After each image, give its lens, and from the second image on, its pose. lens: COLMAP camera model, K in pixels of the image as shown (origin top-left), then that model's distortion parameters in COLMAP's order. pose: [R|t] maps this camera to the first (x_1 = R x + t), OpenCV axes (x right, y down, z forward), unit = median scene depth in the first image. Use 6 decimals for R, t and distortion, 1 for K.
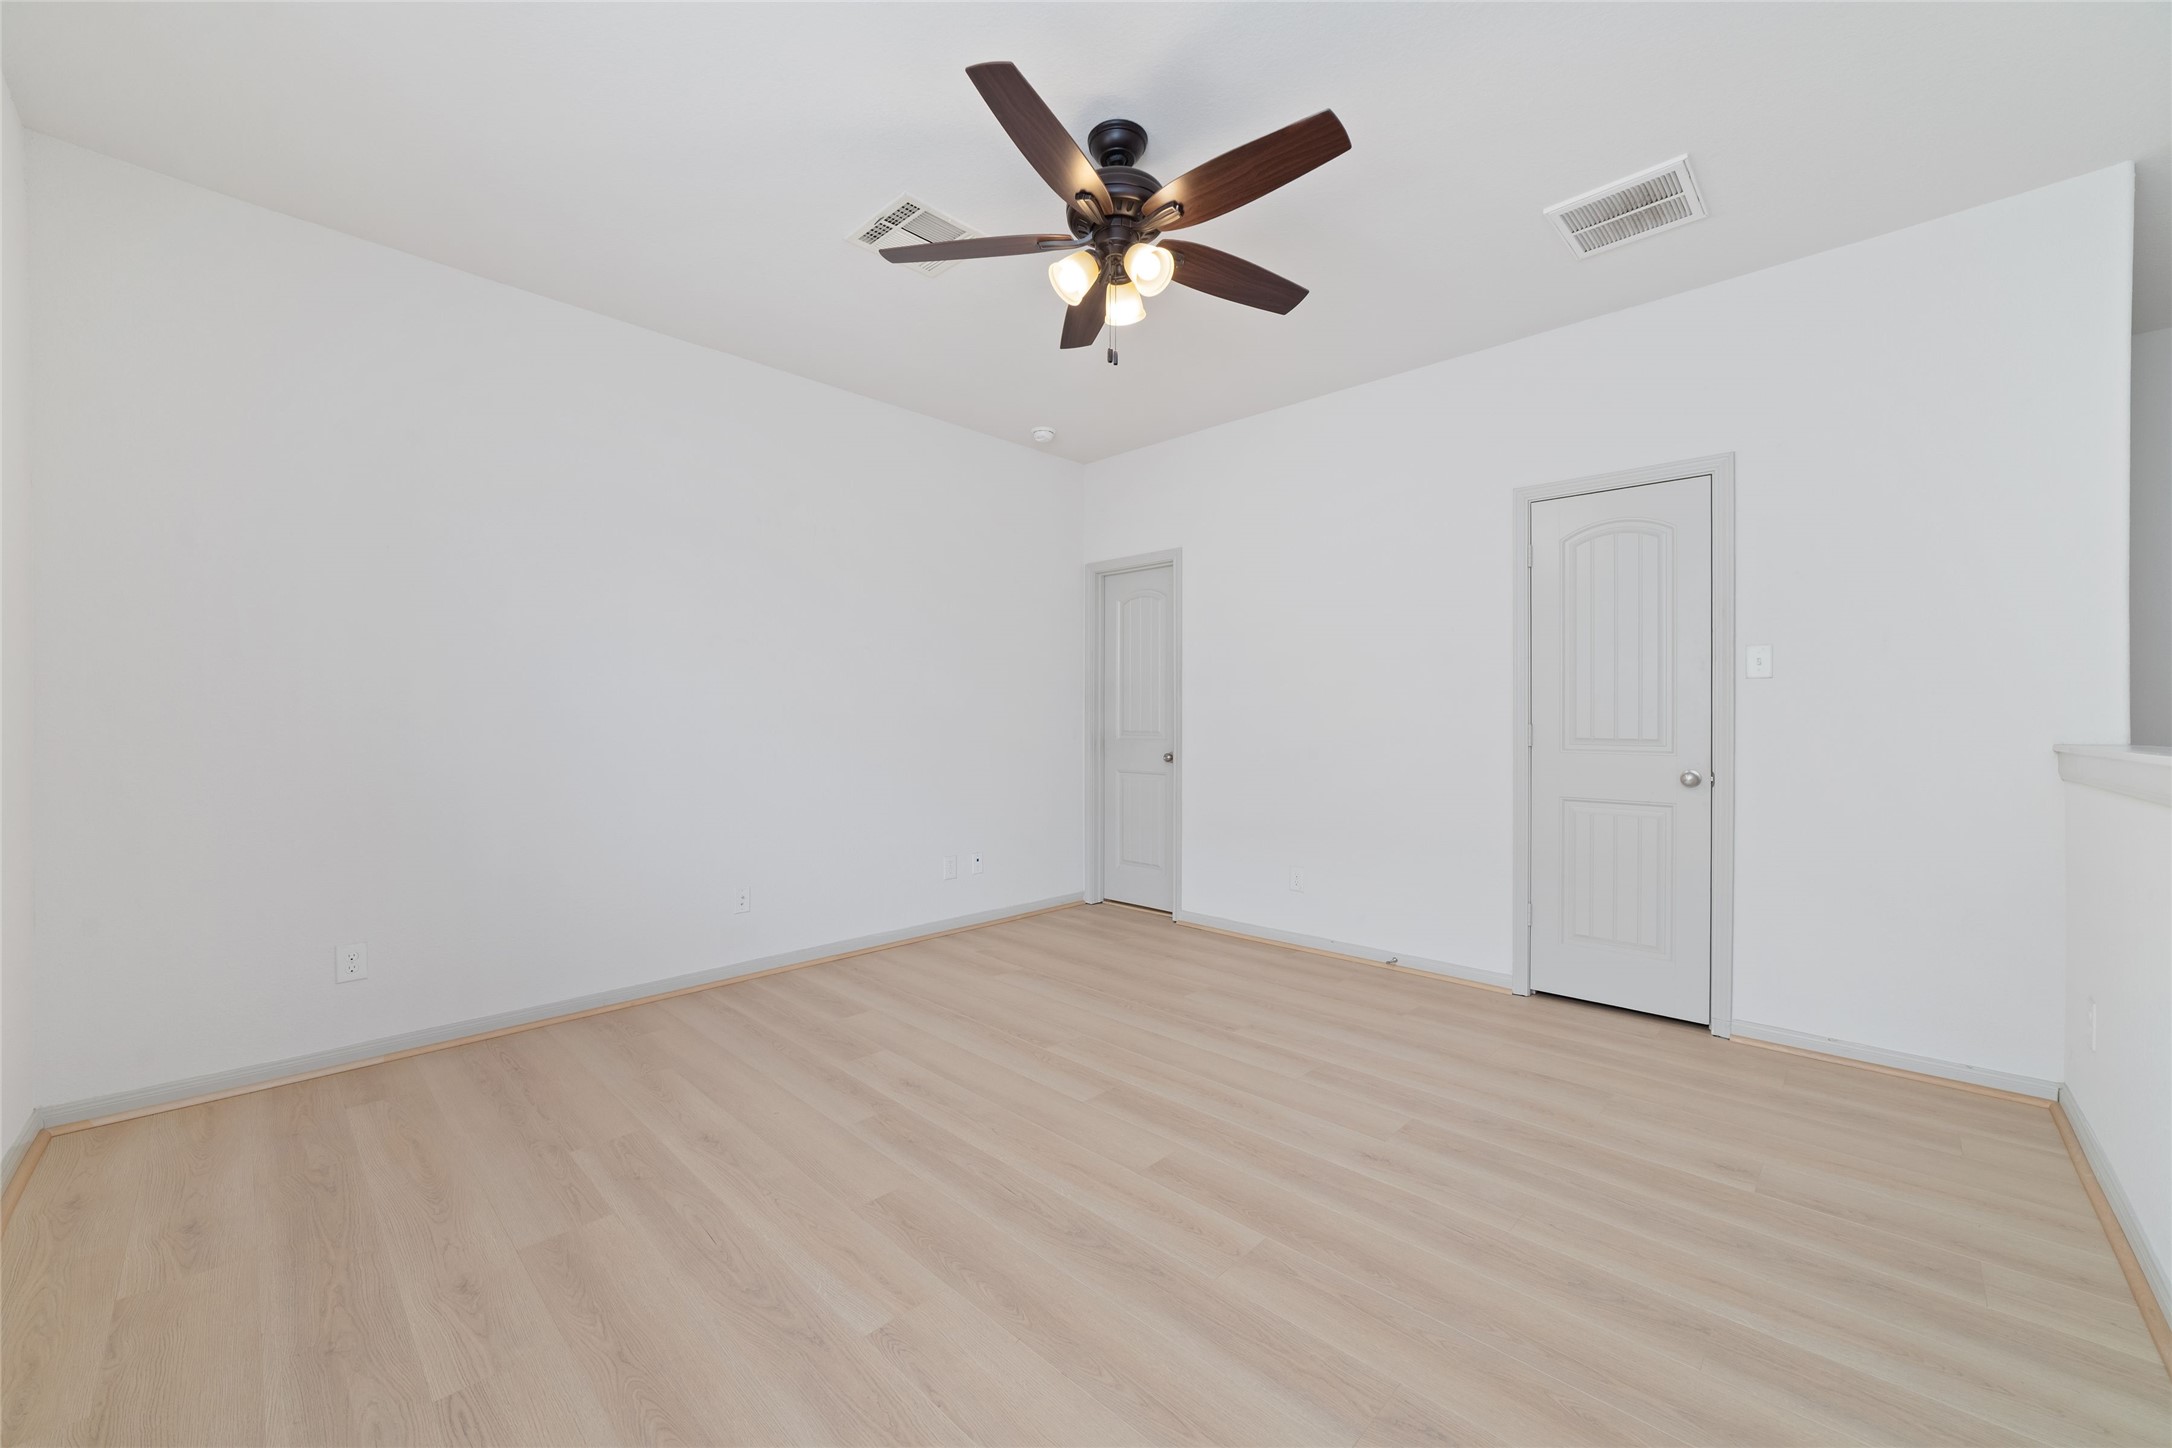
lens RADIAL K [[835.8, 0, 1092.9], [0, 835.8, 726.6], [0, 0, 1]] dist [-0.029119, 0.011877]
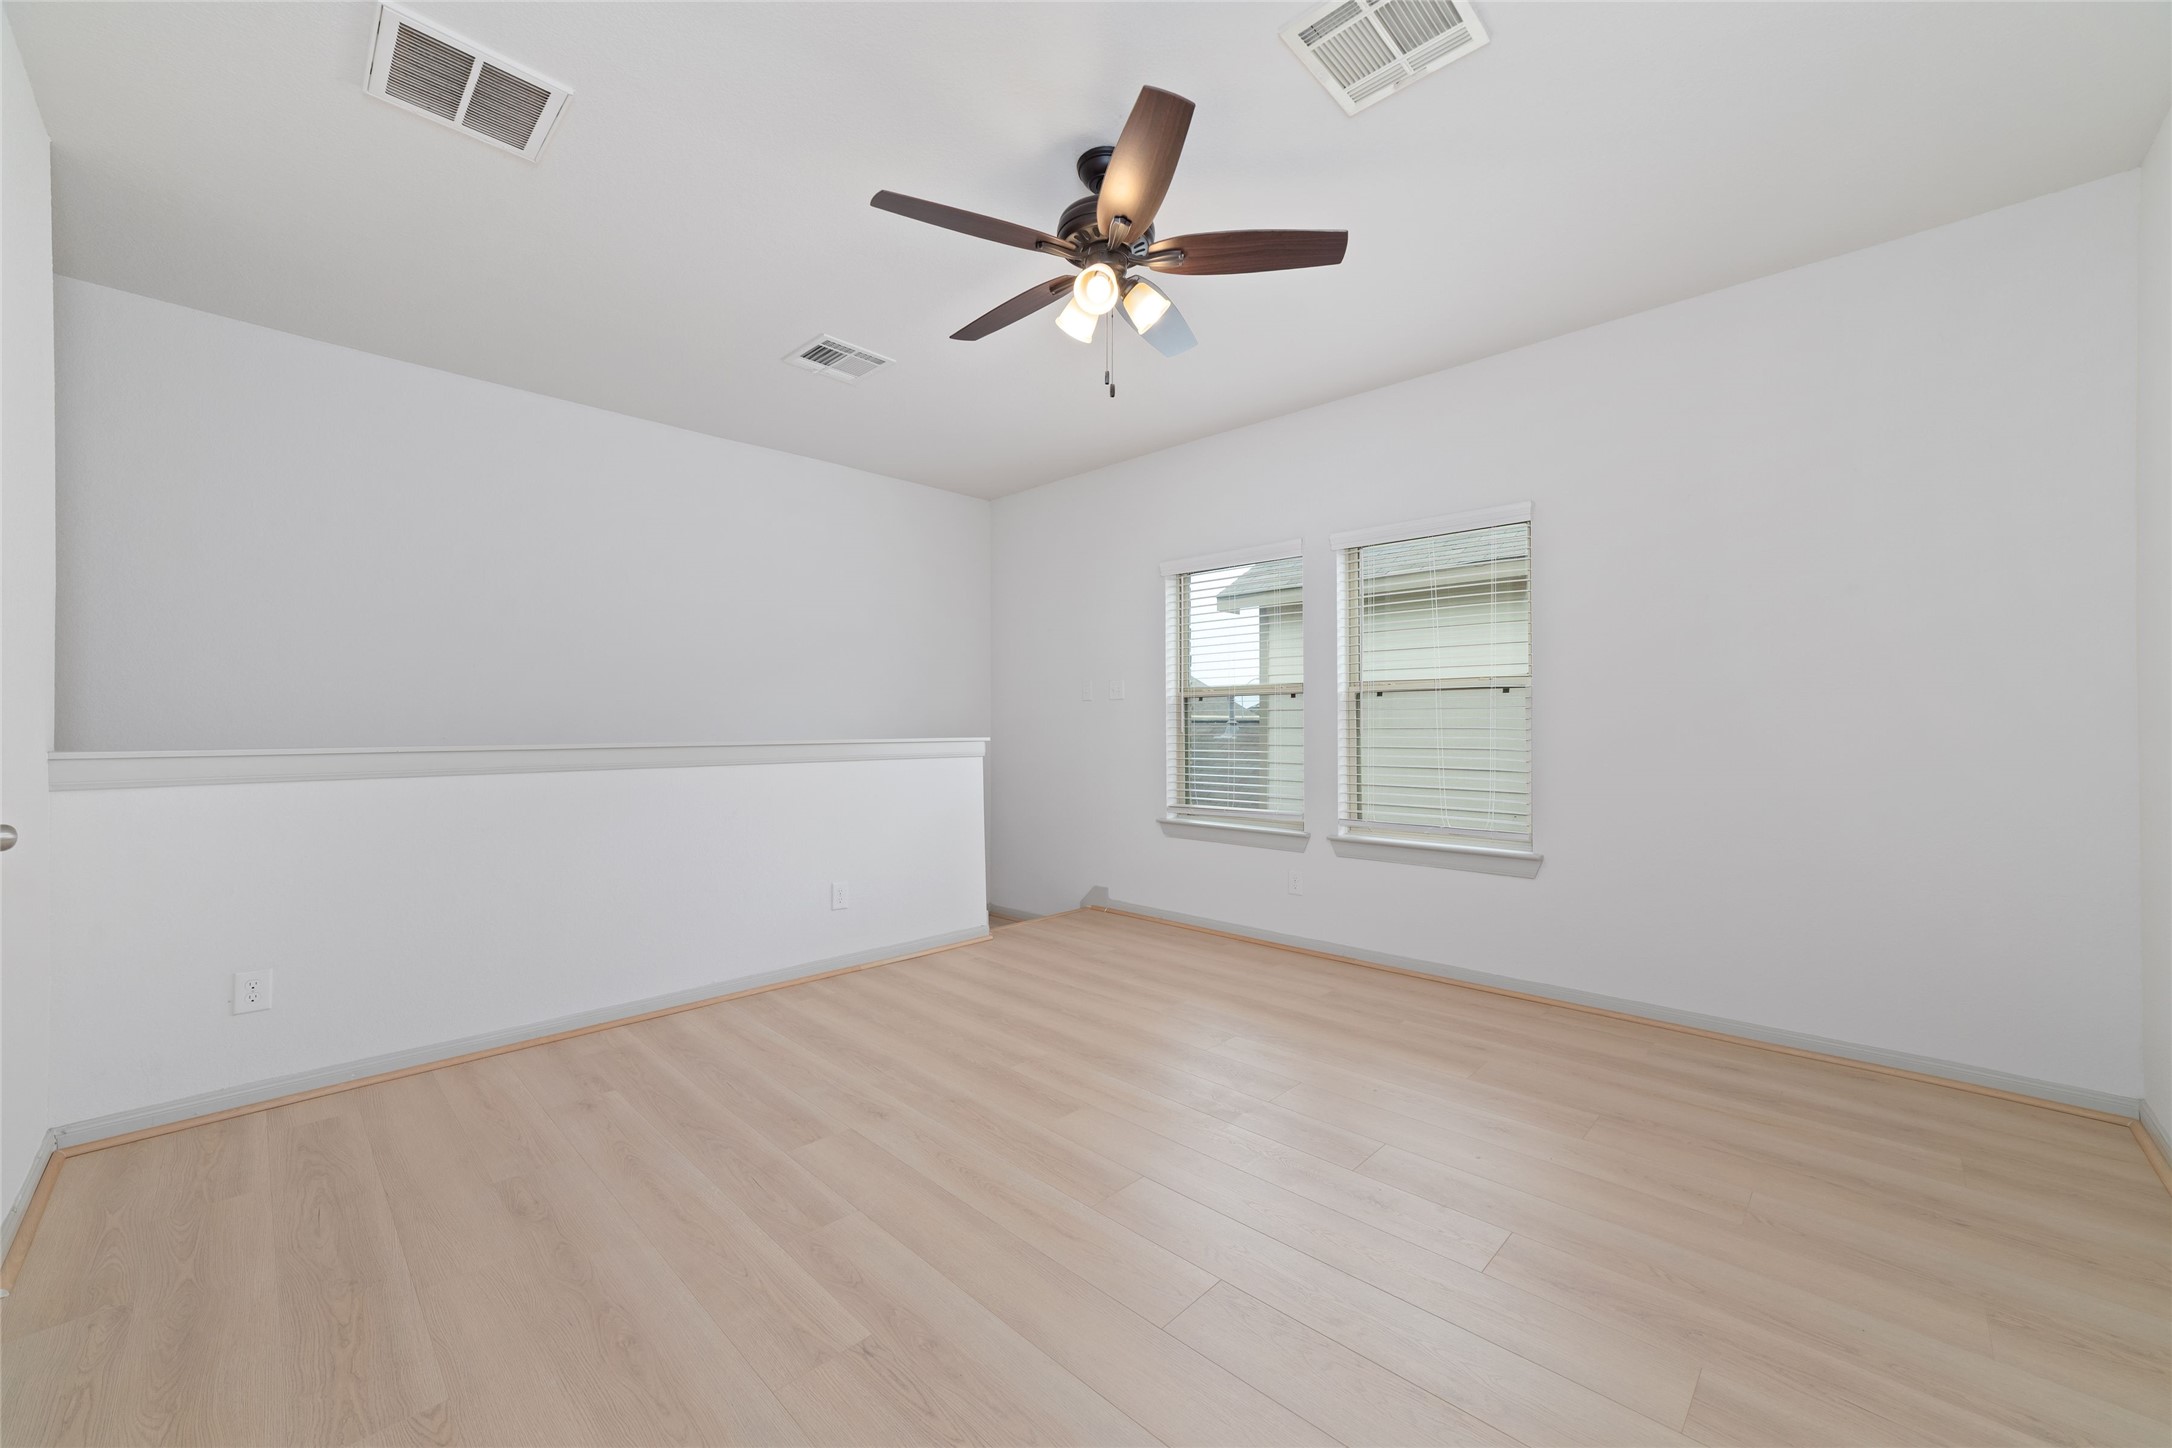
lens RADIAL K [[835.8, 0, 1092.9], [0, 835.8, 726.6], [0, 0, 1]] dist [-0.029119, 0.011877]
pose [[-0.999977, -0.000388, 0.006822, 0.038143], [-0.000338, 0.999974, 0.007251, -0.014376], [-0.006824, 0.007249, -0.999950, 2.040190]]
